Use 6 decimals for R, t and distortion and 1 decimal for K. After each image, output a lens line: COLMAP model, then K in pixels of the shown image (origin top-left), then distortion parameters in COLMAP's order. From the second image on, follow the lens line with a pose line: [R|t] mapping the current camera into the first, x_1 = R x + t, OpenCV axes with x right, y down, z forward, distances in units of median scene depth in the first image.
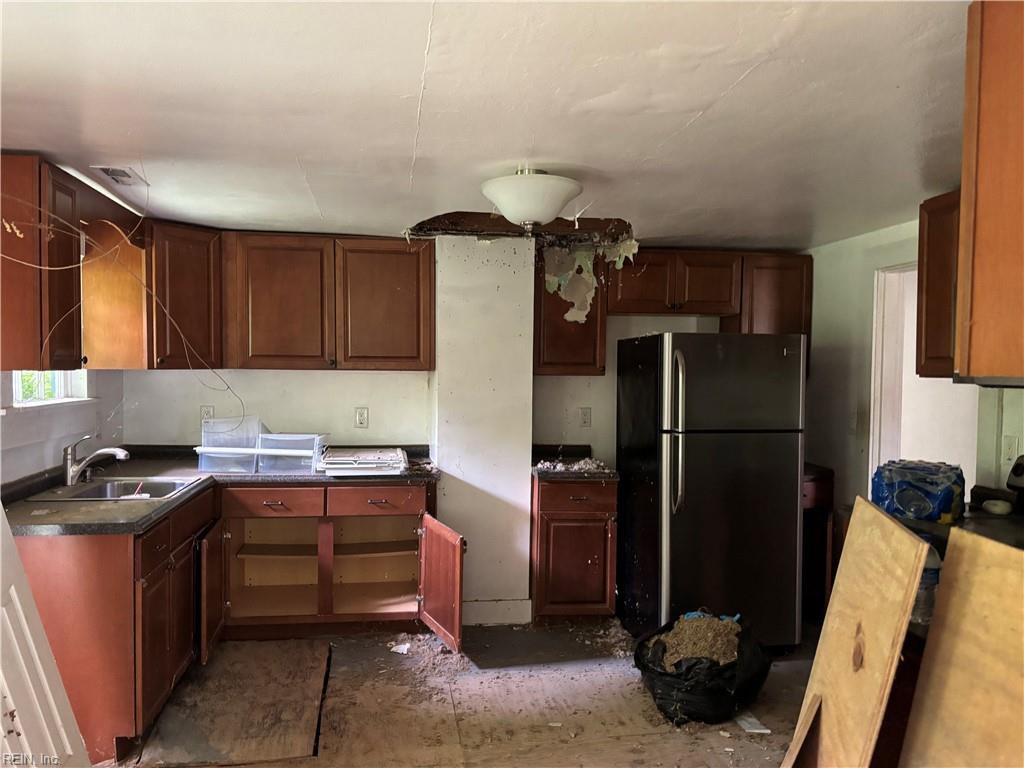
lens RADIAL K [[765.2, 0, 511.5], [0, 765.2, 386.1], [0, 0, 1]] dist [-0.013745, -0.003592]
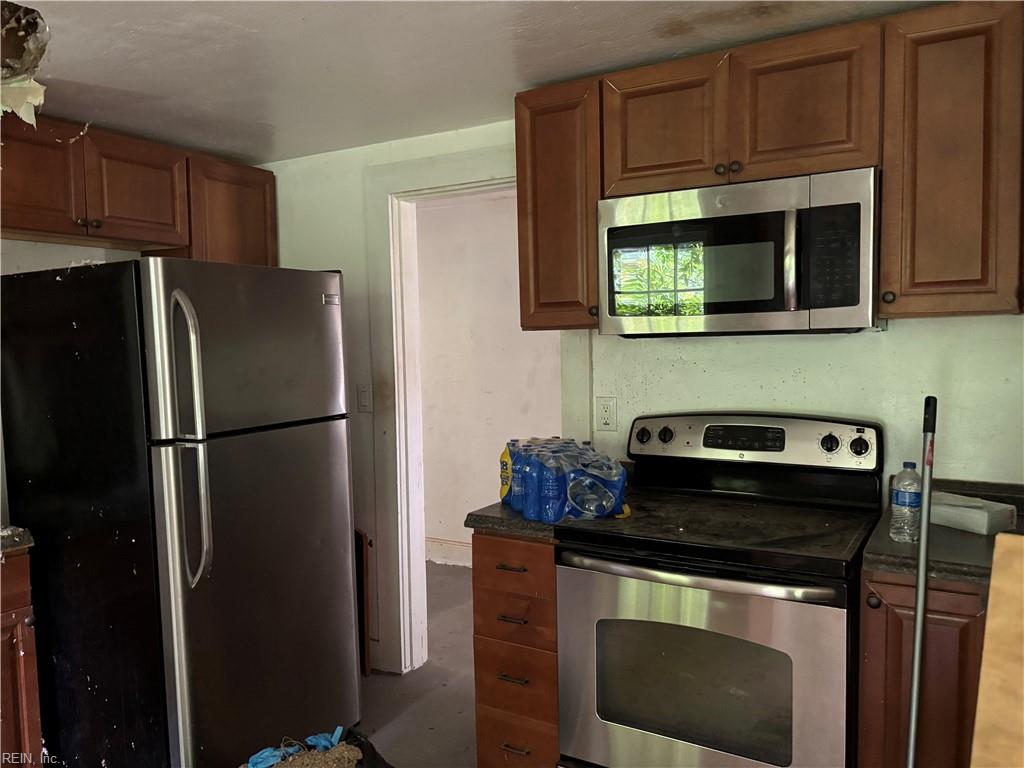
lens RADIAL K [[765.2, 0, 516.7], [0, 765.2, 389.2], [0, 0, 1]] dist [-0.013745, -0.003592]
pose [[0.601733, -0.074603, 0.795205, -0.072833], [0.044452, 0.997213, 0.059918, 0.001082], [-0.797459, -0.000706, 0.603372, 0.480355]]
